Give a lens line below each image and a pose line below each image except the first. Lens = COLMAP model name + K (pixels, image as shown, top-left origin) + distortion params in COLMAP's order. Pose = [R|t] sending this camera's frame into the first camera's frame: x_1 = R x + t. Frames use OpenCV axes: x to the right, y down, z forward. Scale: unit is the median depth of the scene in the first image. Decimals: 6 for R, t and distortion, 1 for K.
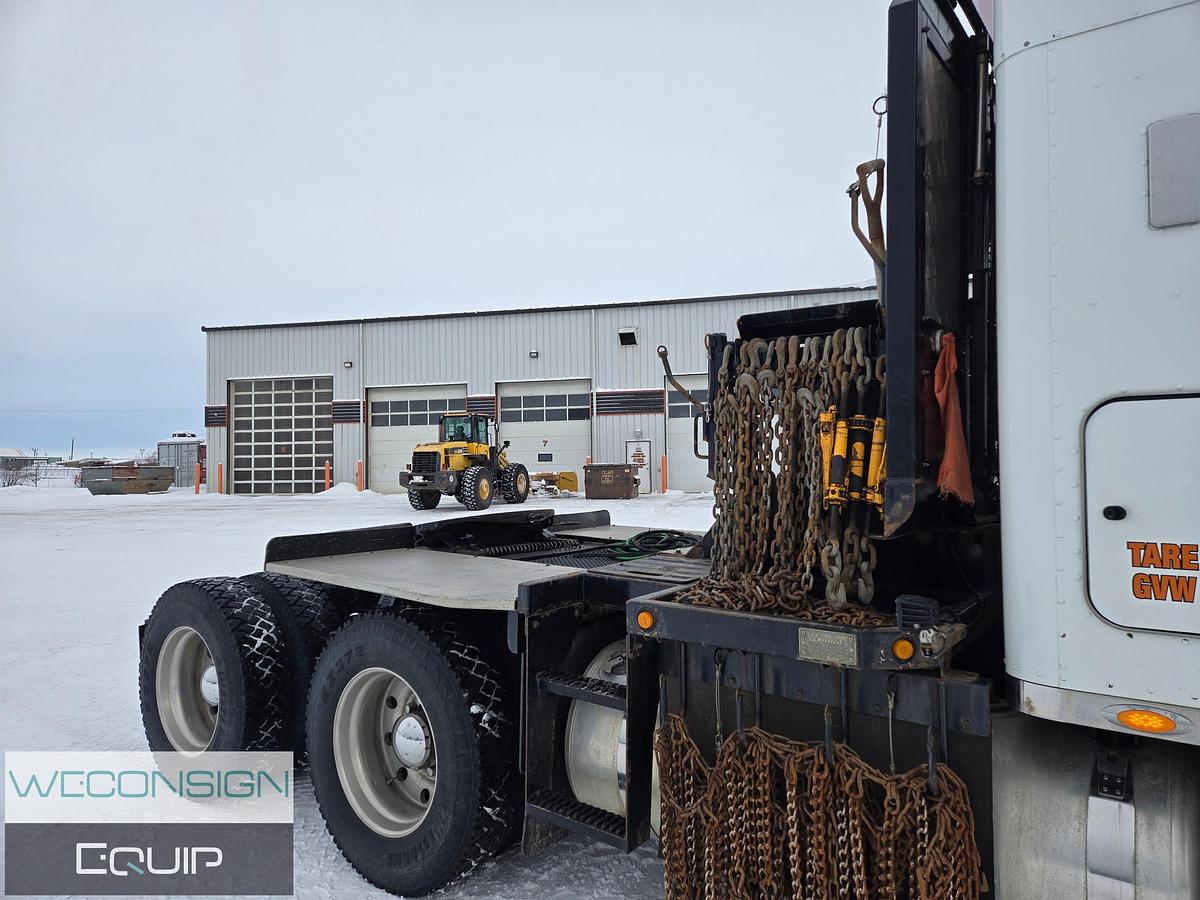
lens RADIAL K [[793.5, 0, 610.7], [0, 793.5, 445.9], [0, 0, 1]] dist [0.062674, -0.002836]
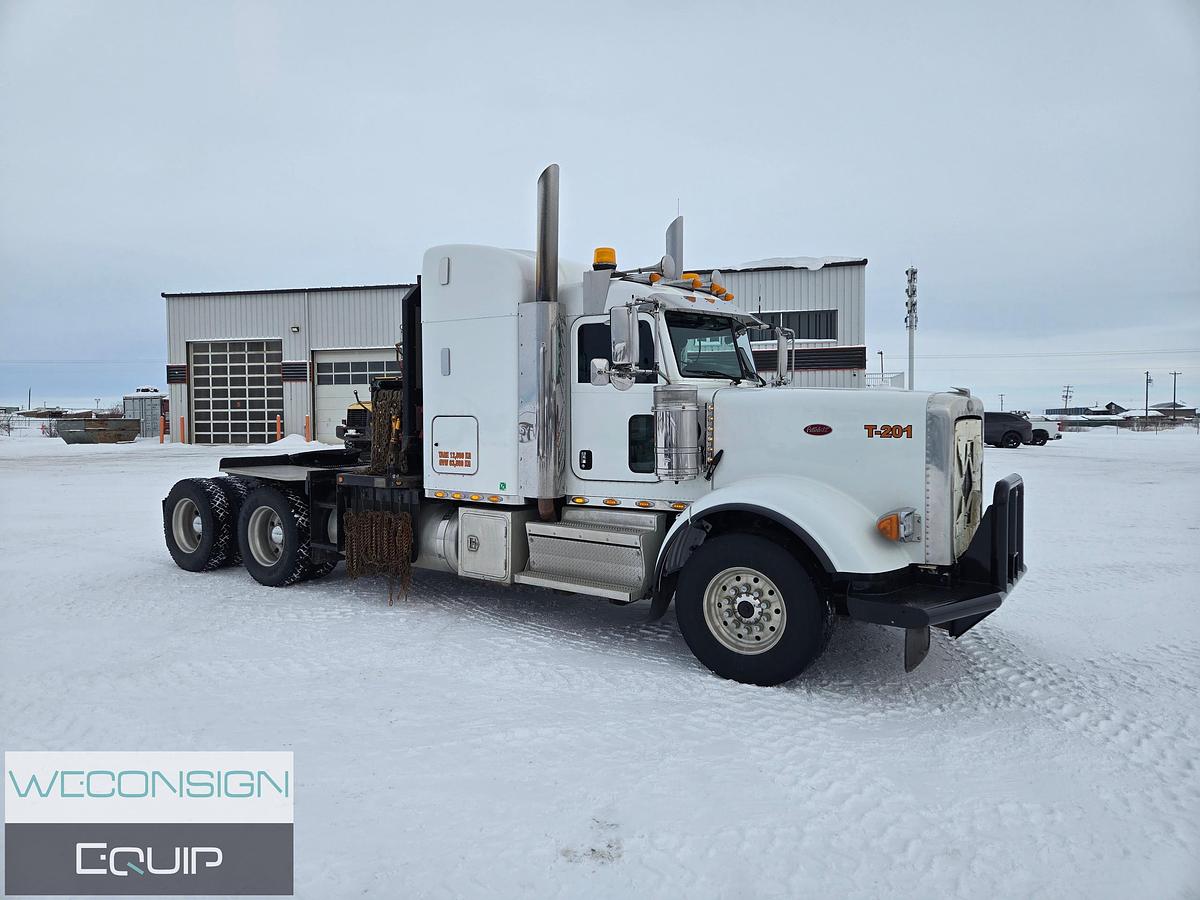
lens RADIAL K [[795.3, 0, 598.3], [0, 795.3, 443.9], [0, 0, 1]] dist [0.052196, -0.006228]
pose [[0.999553, 0.003843, 0.029648, 0.063983], [-0.005520, 0.998376, 0.056699, -0.007315], [-0.029381, -0.056837, 0.997951, -0.145372]]
